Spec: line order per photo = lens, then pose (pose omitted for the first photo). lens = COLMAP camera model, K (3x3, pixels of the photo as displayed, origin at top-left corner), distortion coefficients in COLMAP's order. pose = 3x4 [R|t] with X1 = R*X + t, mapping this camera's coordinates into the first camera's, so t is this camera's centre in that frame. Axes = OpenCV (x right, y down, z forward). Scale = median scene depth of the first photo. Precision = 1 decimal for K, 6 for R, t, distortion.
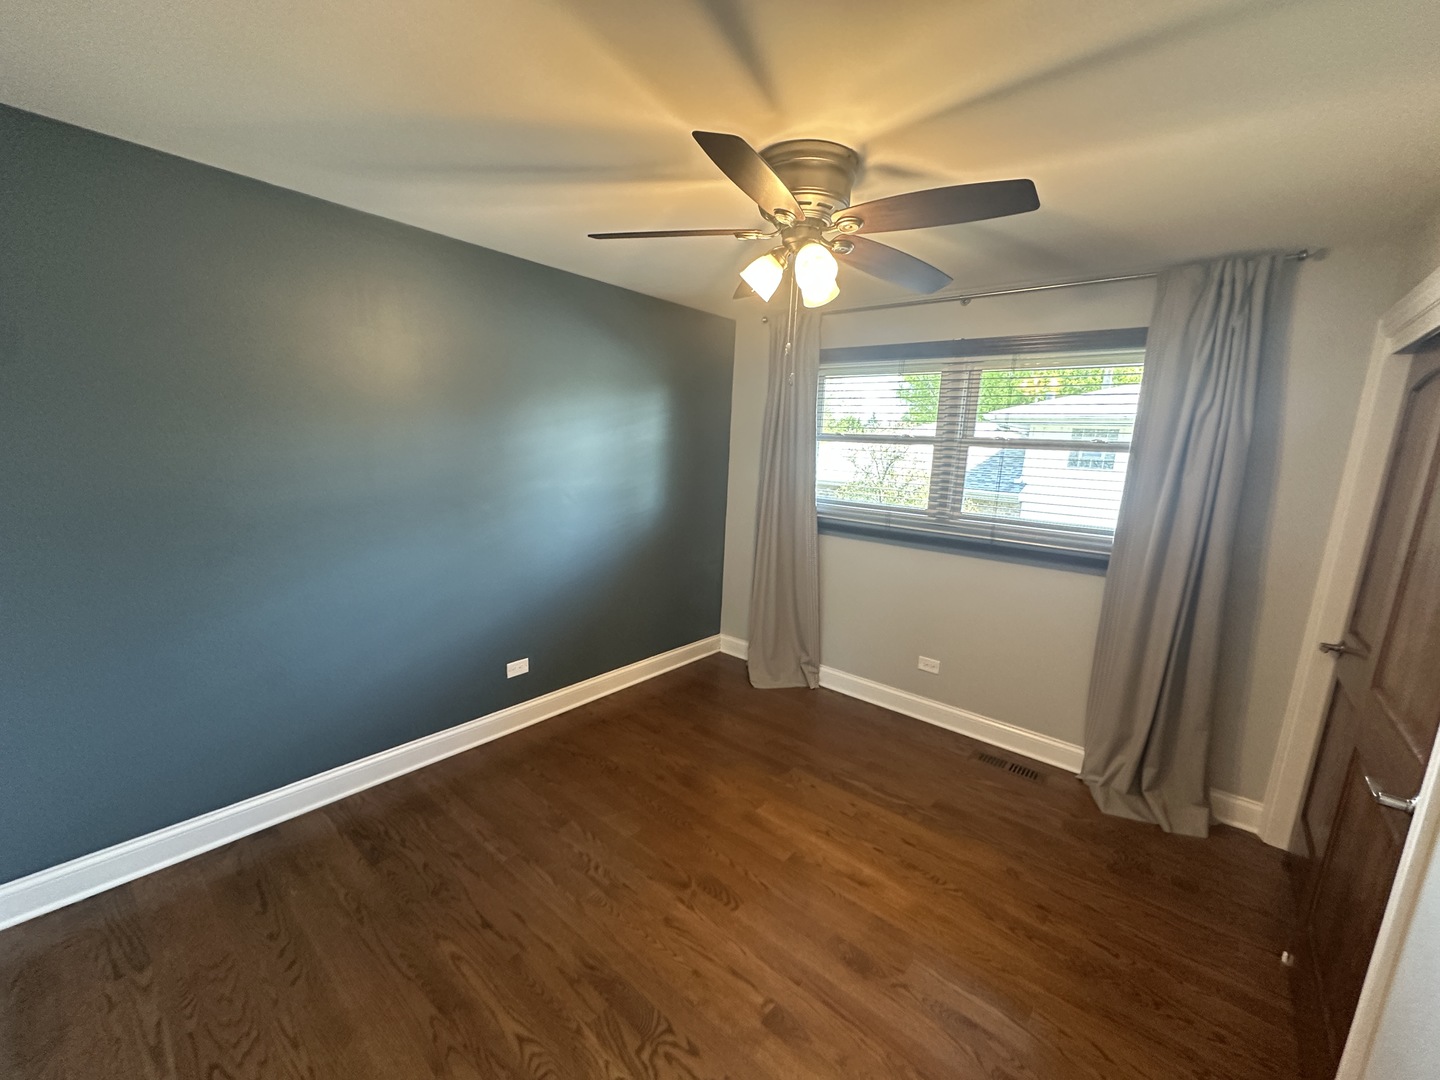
lens RADIAL K [[570.8, 0, 721.4], [0, 570.8, 540.6], [0, 0, 1]] dist [-0.009203, 0.001177]
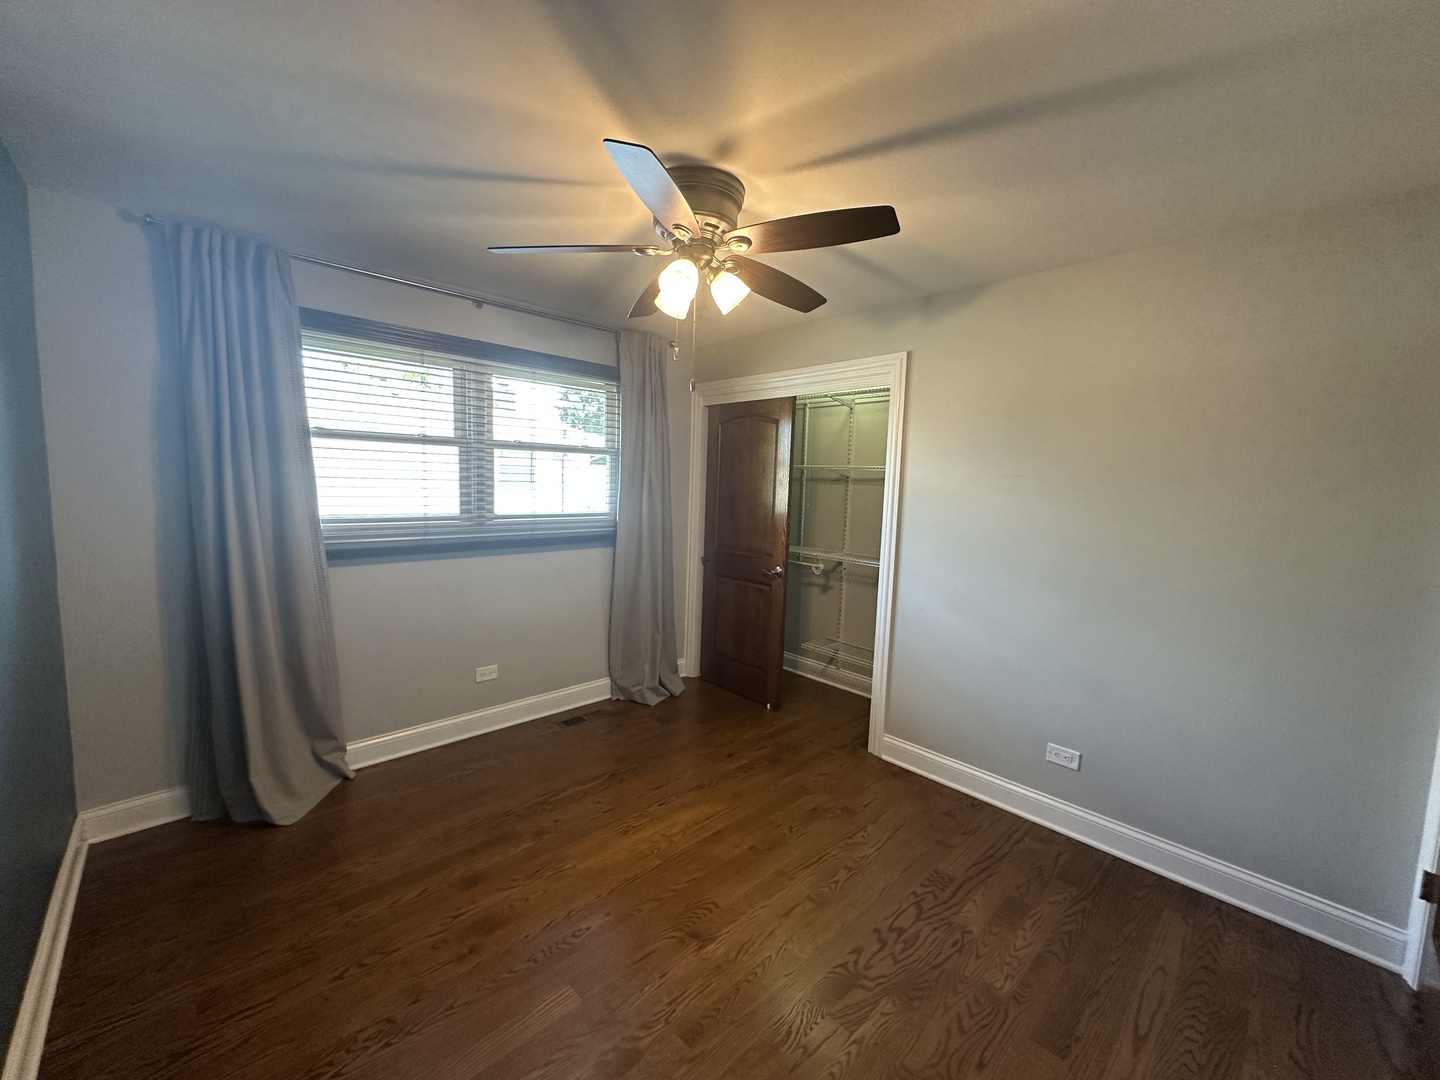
lens RADIAL K [[570.8, 0, 717.5], [0, 570.8, 543.2], [0, 0, 1]] dist [-0.009203, 0.001177]
pose [[0.115236, -0.149500, 0.982024, -0.569928], [0.148092, 0.980147, 0.131836, -0.076599], [-0.982237, 0.130237, 0.135088, 0.507761]]
